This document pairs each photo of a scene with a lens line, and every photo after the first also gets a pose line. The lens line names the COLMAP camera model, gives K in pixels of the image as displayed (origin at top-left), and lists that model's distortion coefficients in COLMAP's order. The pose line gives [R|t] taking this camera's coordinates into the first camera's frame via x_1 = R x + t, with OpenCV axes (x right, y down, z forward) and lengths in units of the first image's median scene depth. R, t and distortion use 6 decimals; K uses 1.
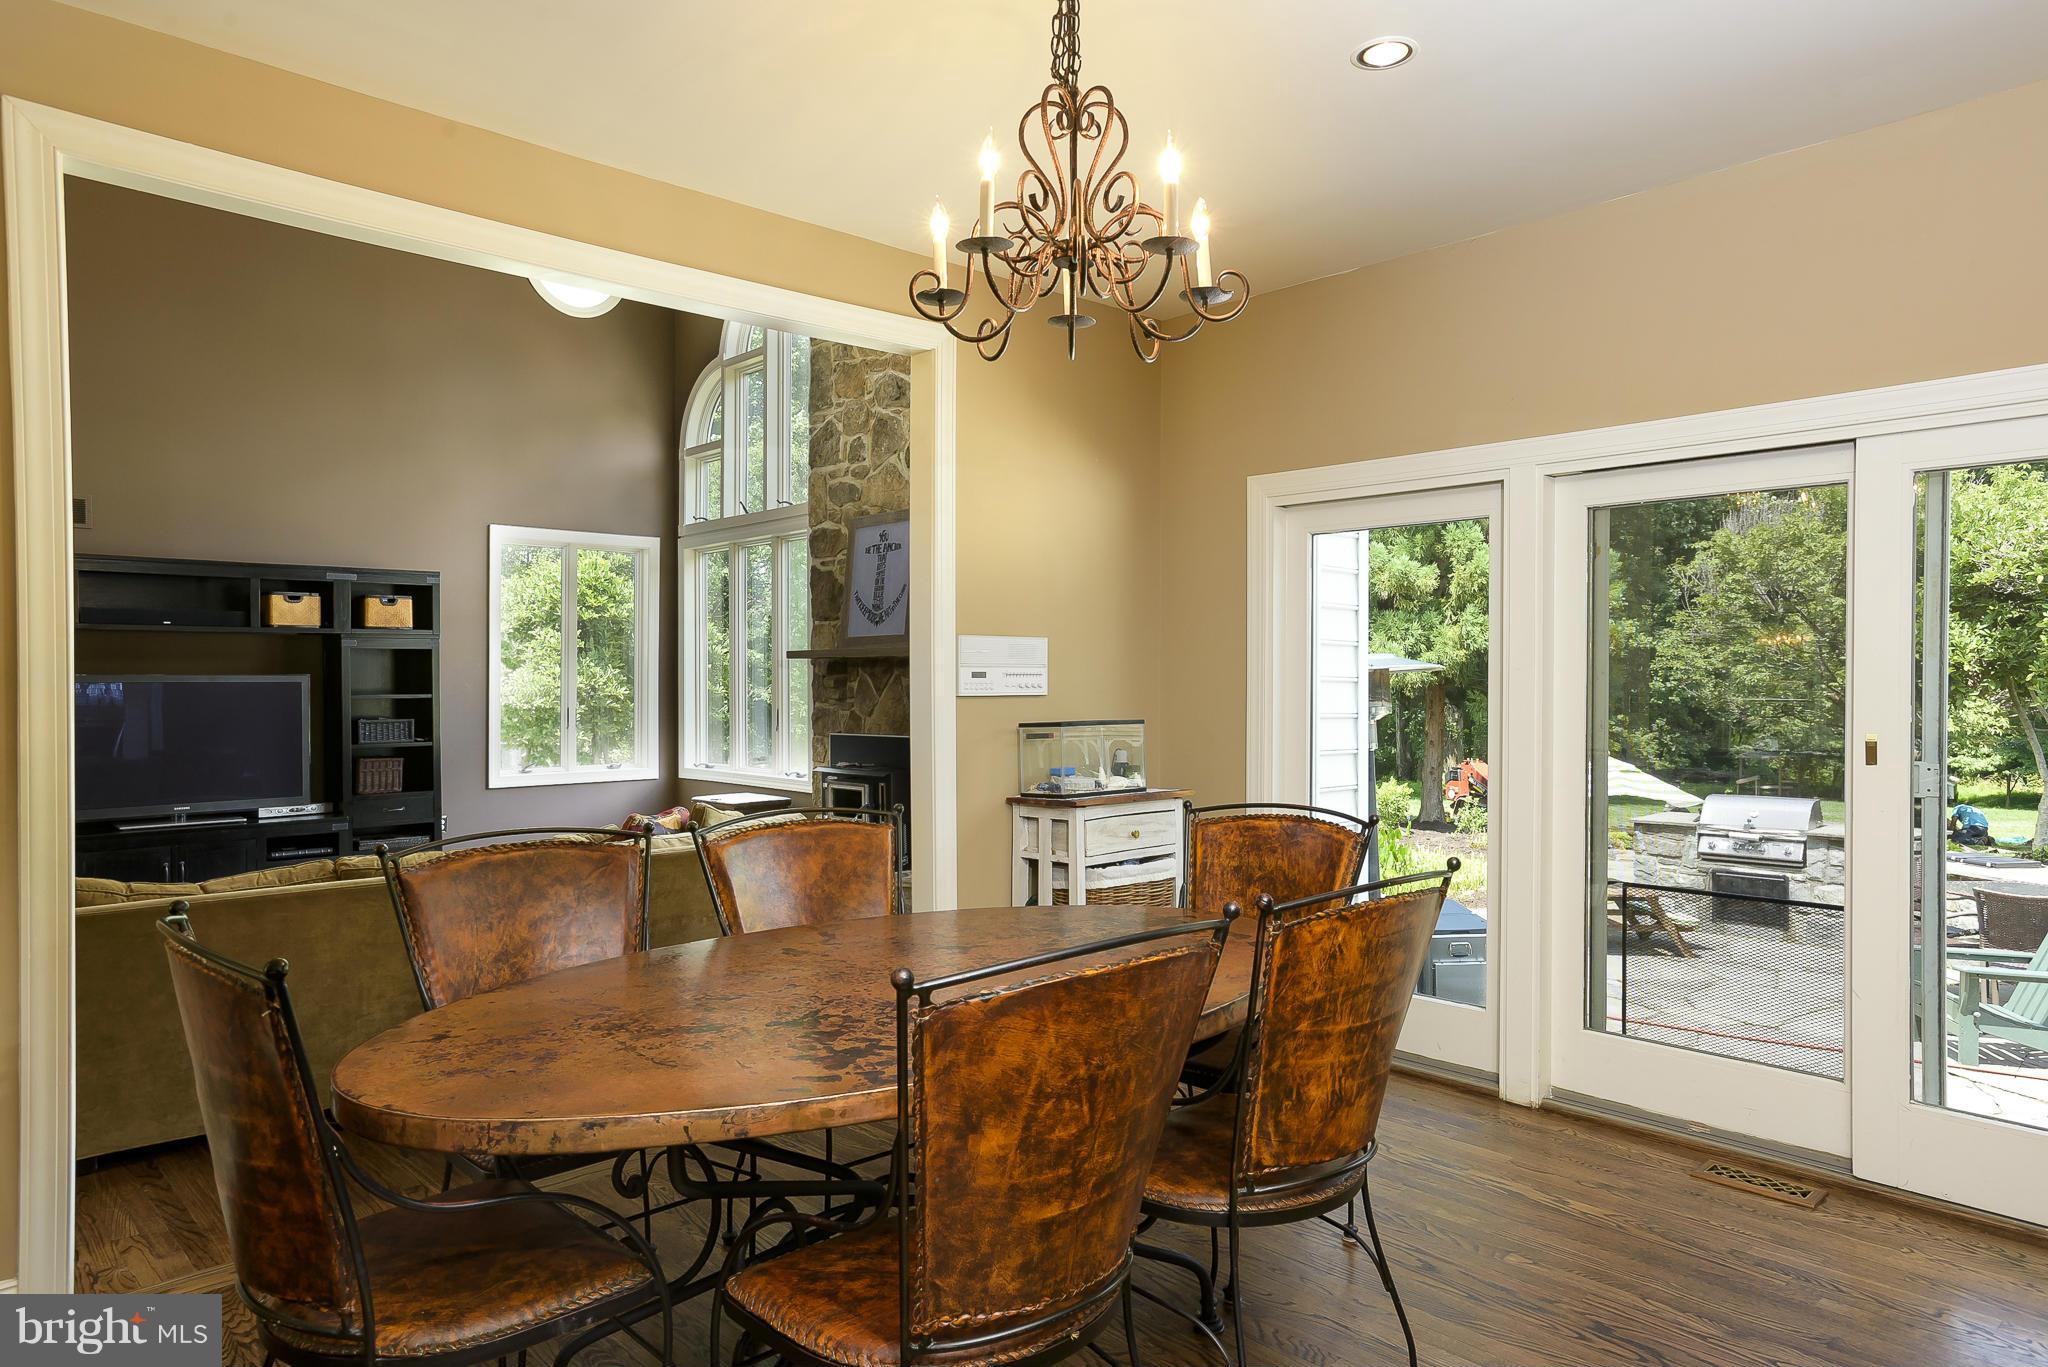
lens RADIAL K [[1283.9, 0, 1021.0], [0, 1283.9, 682.9], [0, 0, 1]] dist [0.029879, 0.000855]
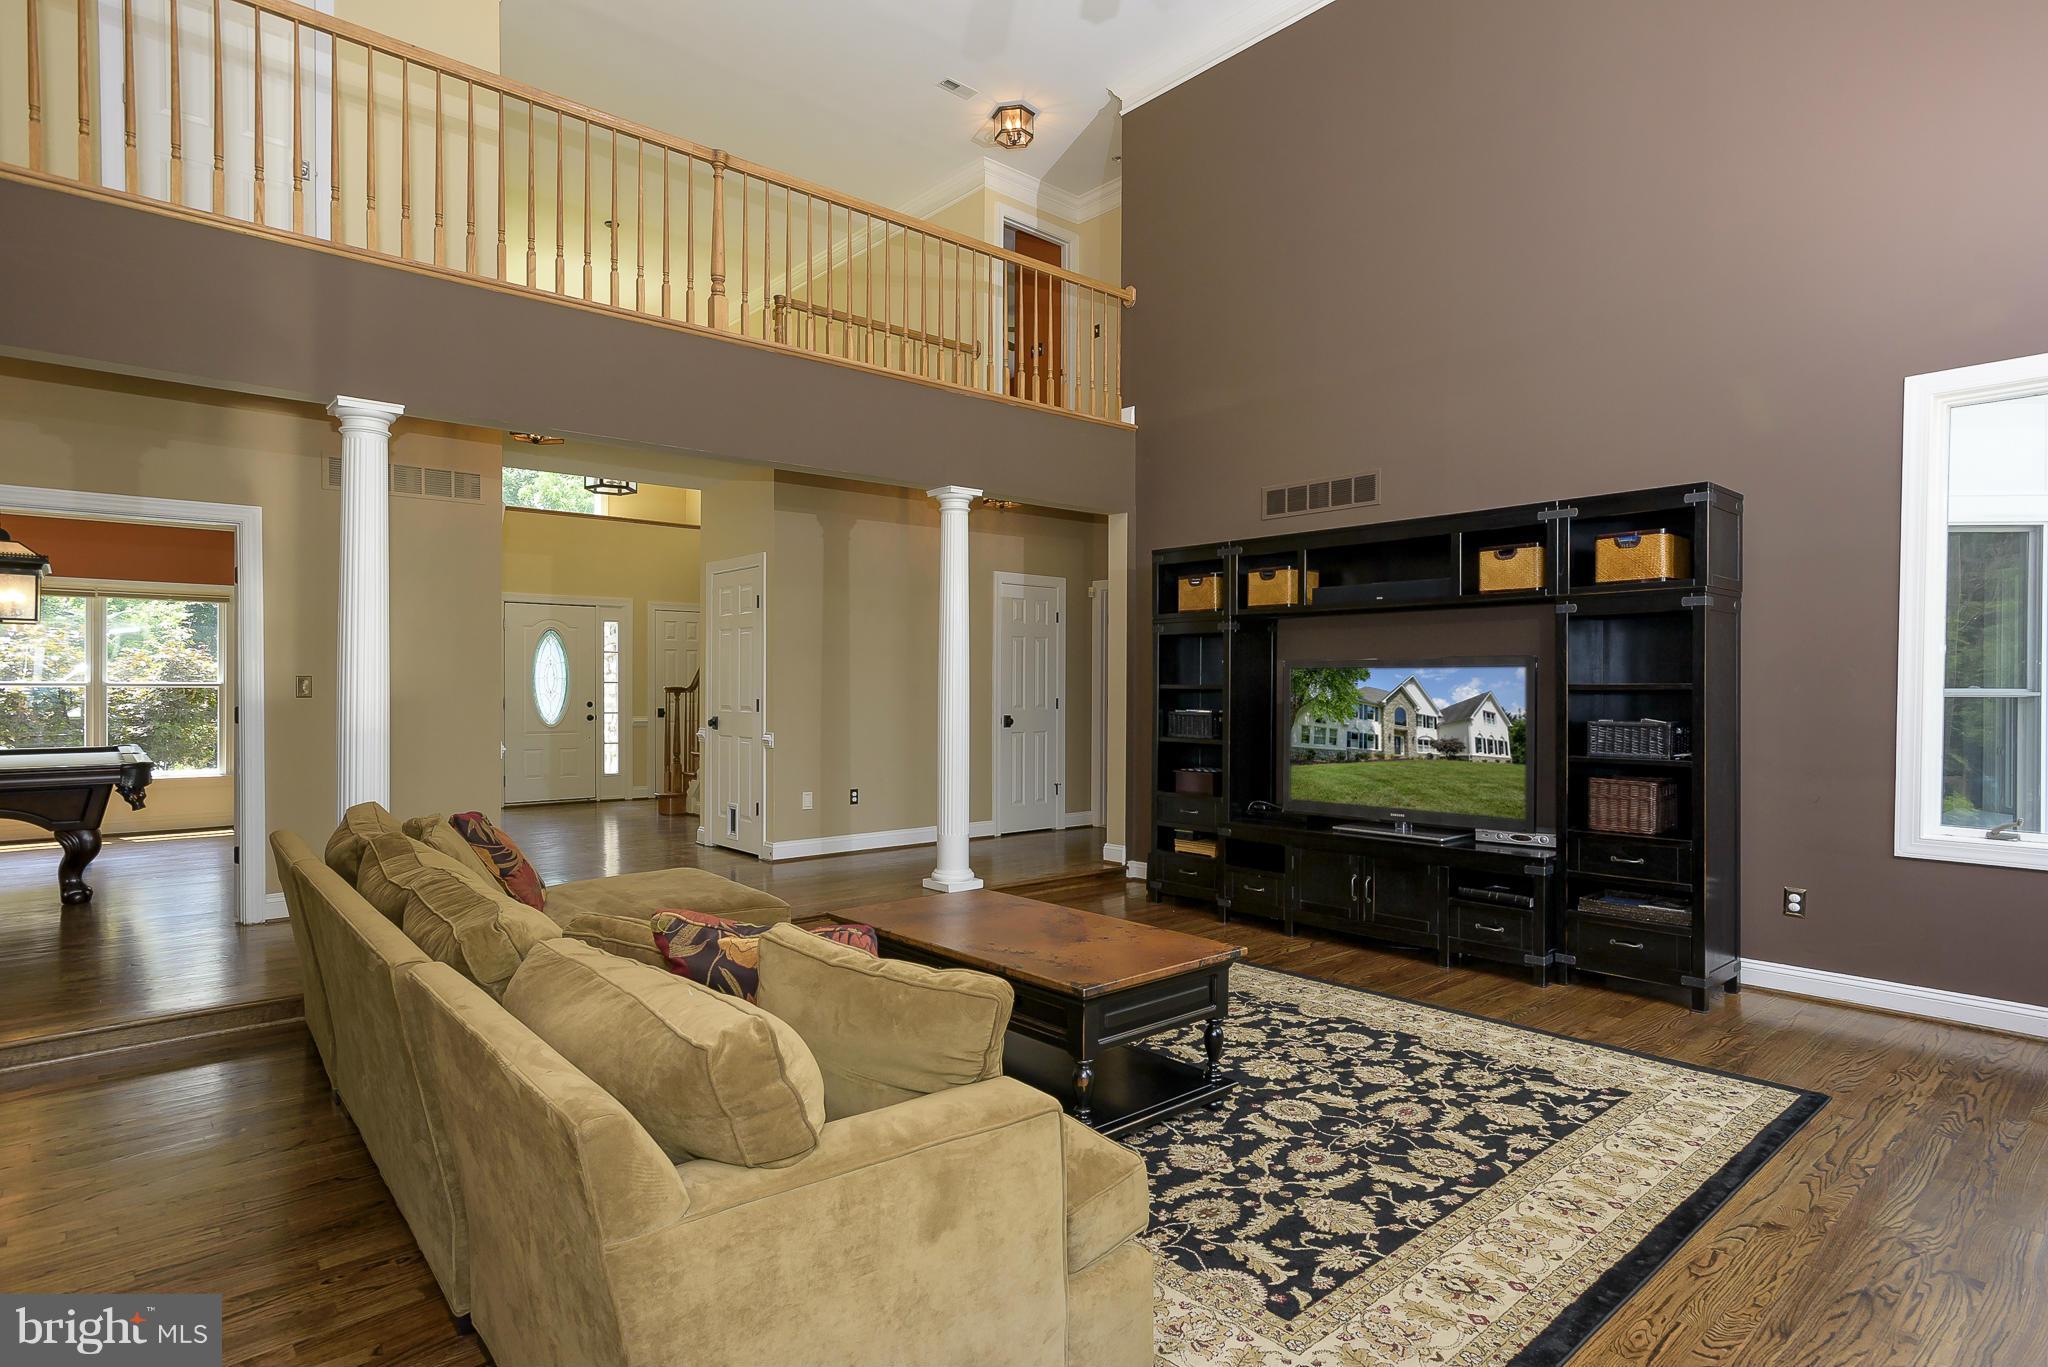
lens RADIAL K [[1071.5, 0, 1027.7], [0, 1071.5, 682.1], [0, 0, 1]] dist [-0.018023, 0.008951]
pose [[-0.011428, -0.000793, -0.999934, 0.051614], [-0.005811, 0.999983, -0.000727, 0.010081], [0.999918, 0.005802, -0.011432, 0.675322]]
